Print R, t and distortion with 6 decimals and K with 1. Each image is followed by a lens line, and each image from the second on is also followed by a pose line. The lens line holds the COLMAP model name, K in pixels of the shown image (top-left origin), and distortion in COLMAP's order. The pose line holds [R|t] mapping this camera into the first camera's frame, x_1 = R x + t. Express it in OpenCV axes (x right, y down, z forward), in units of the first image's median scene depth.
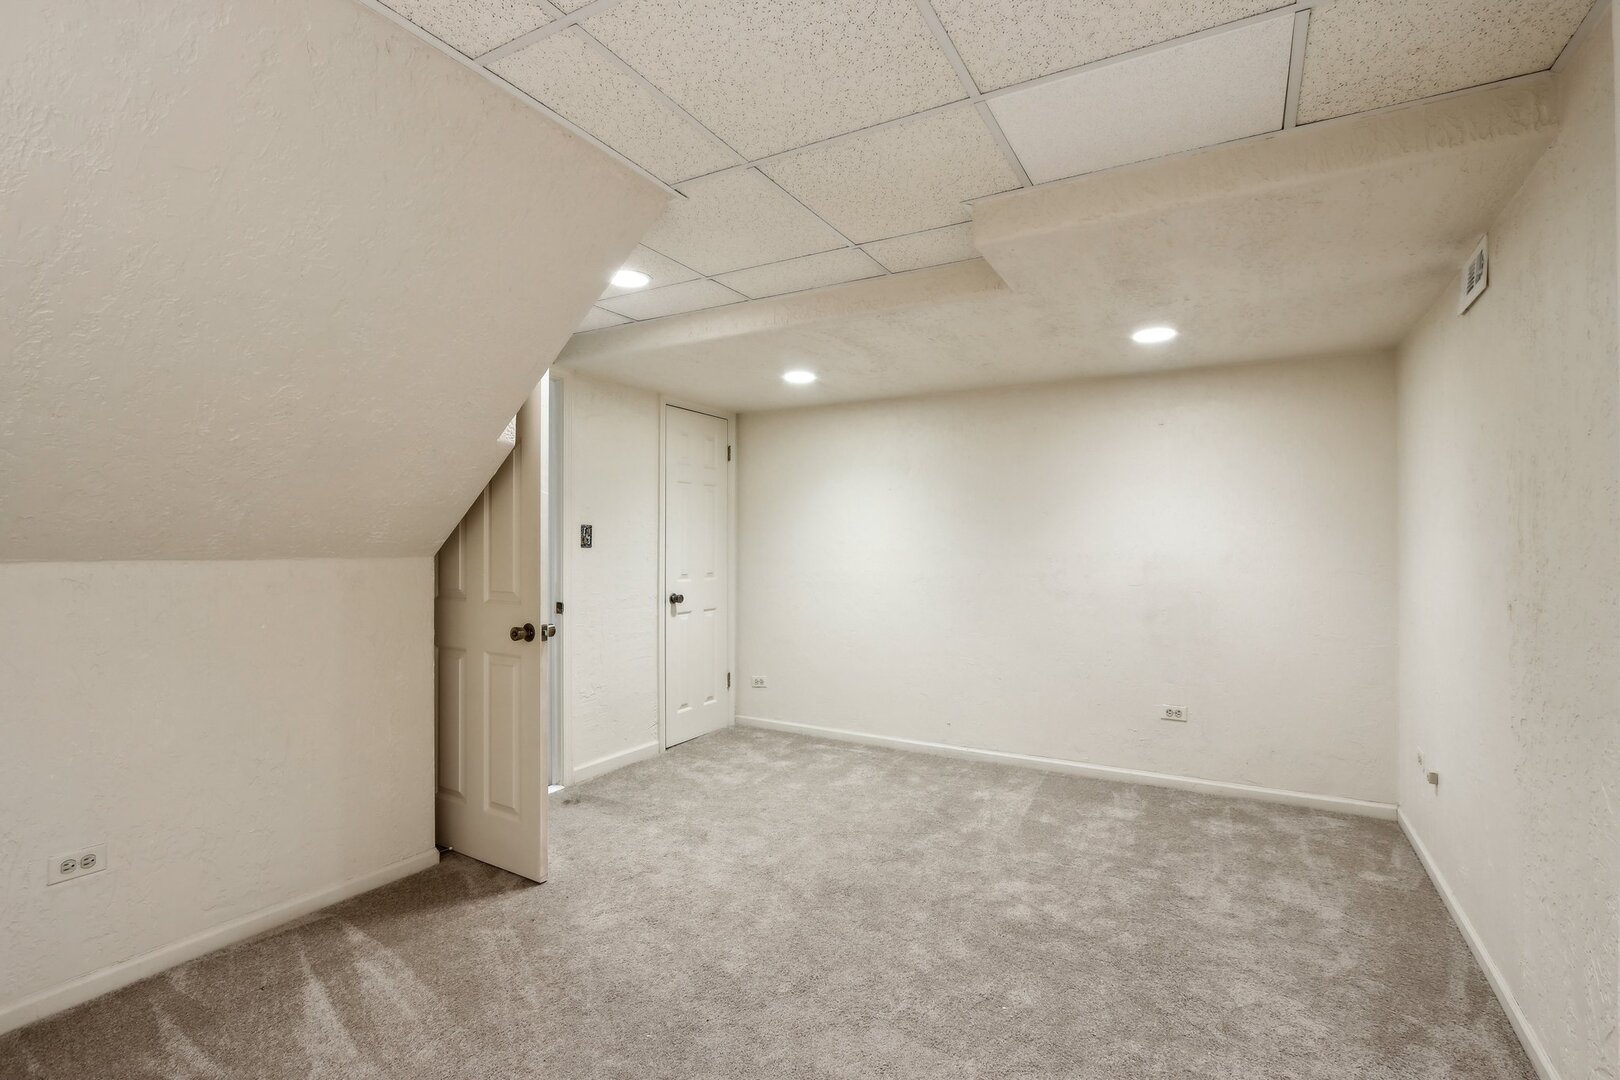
lens RADIAL K [[750.3, 0, 815.1], [0, 750.3, 541.9], [0, 0, 1]] dist [-0.029776, 0.007190]
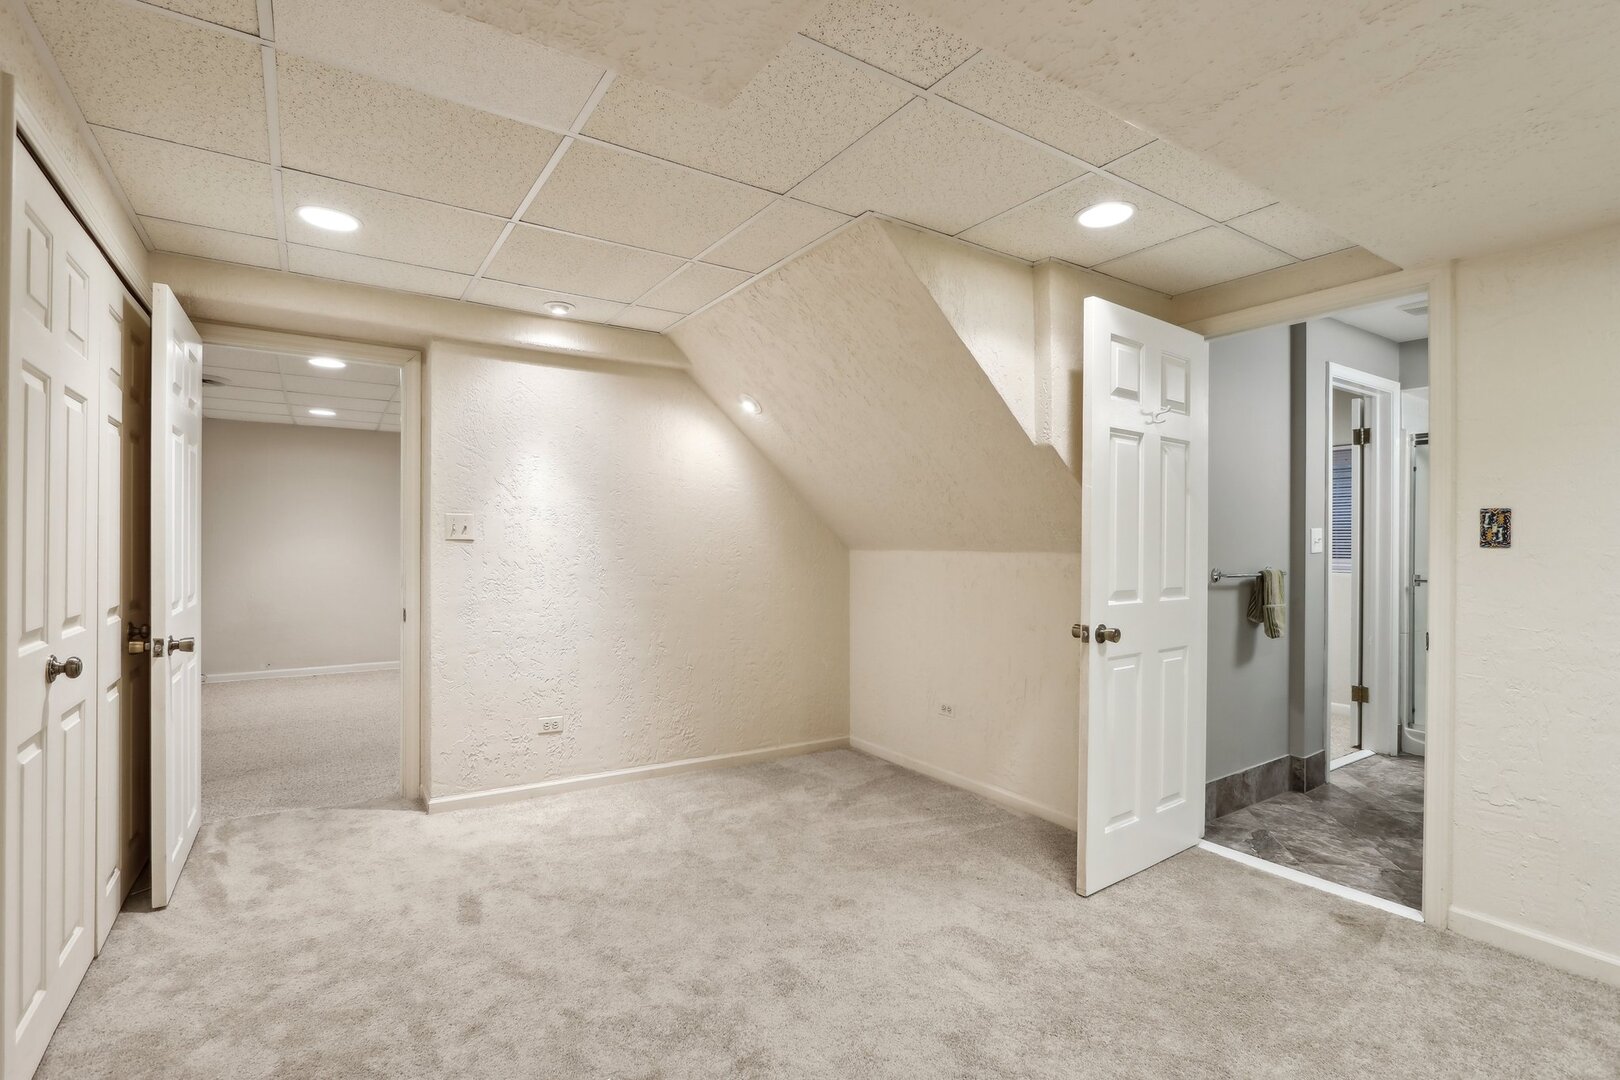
lens RADIAL K [[750.3, 0, 815.1], [0, 750.3, 541.9], [0, 0, 1]] dist [-0.029776, 0.007190]
pose [[-0.456866, -0.010812, -0.889470, 0.478890], [-0.004966, 0.999942, -0.009604, 0.012169], [0.889522, 0.000030, -0.456893, 0.846156]]
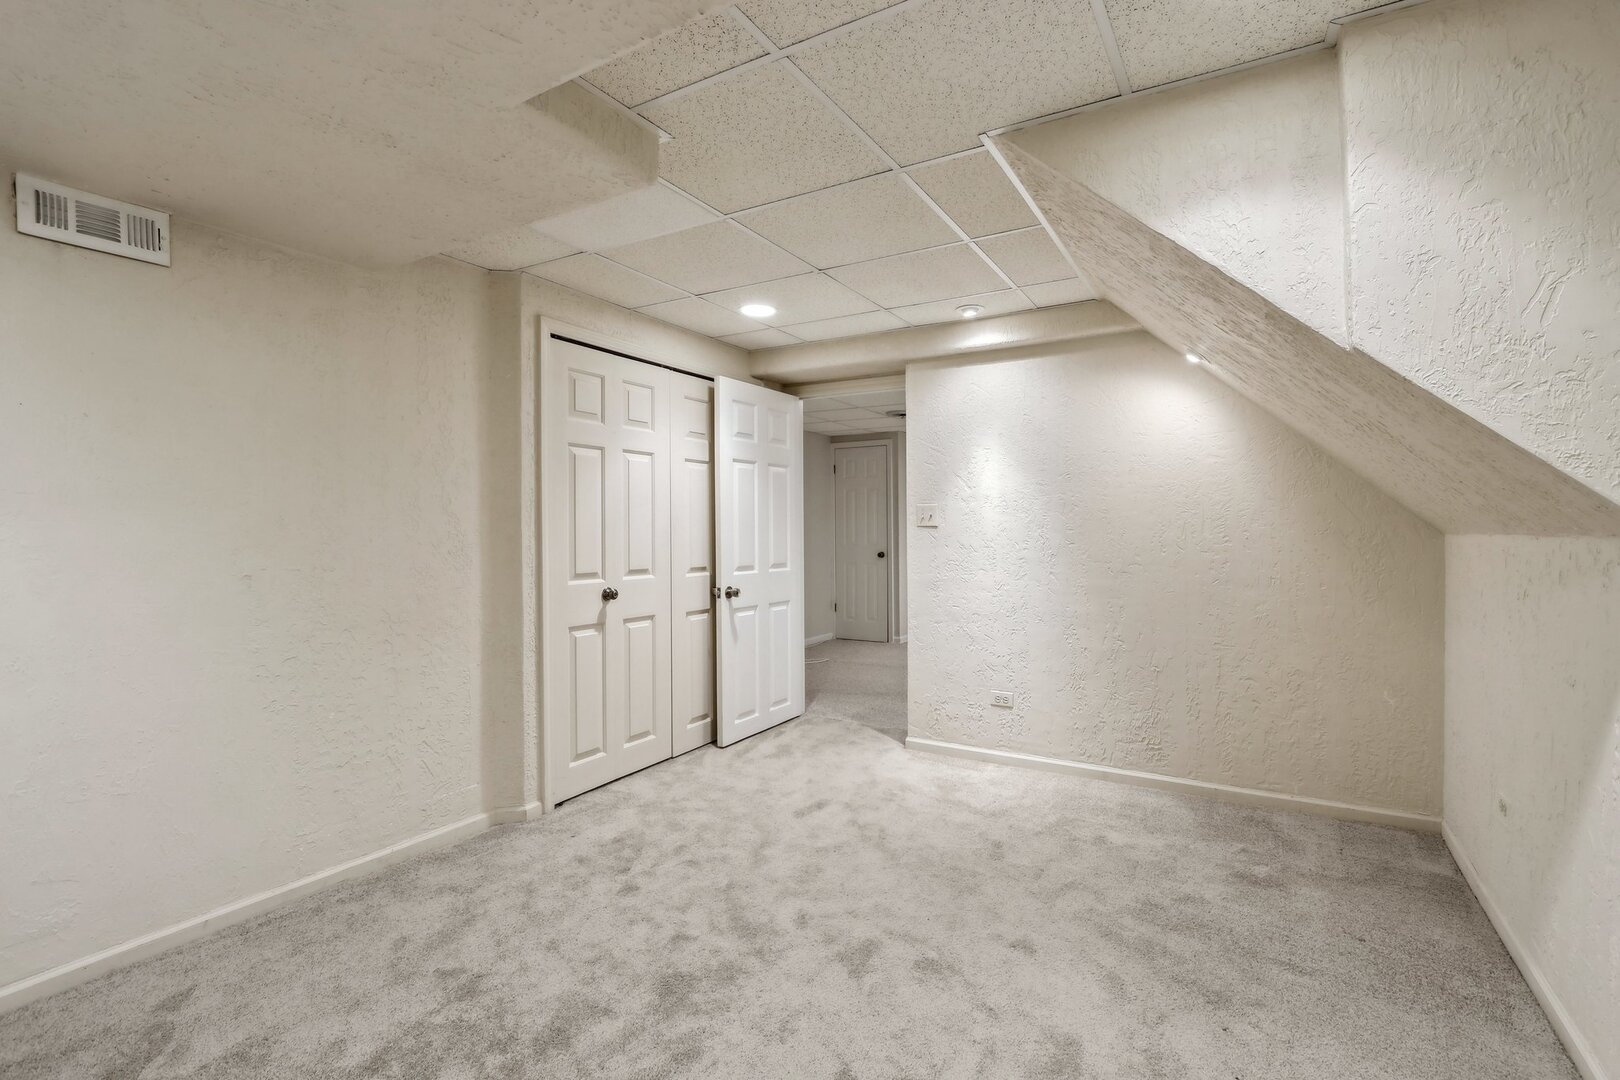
lens RADIAL K [[750.3, 0, 815.1], [0, 750.3, 541.9], [0, 0, 1]] dist [-0.029776, 0.007190]
pose [[-0.999719, -0.003042, 0.023501, 0.007365], [-0.002762, 0.999925, 0.011925, 0.013084], [-0.023536, 0.011857, -0.999653, 1.136684]]
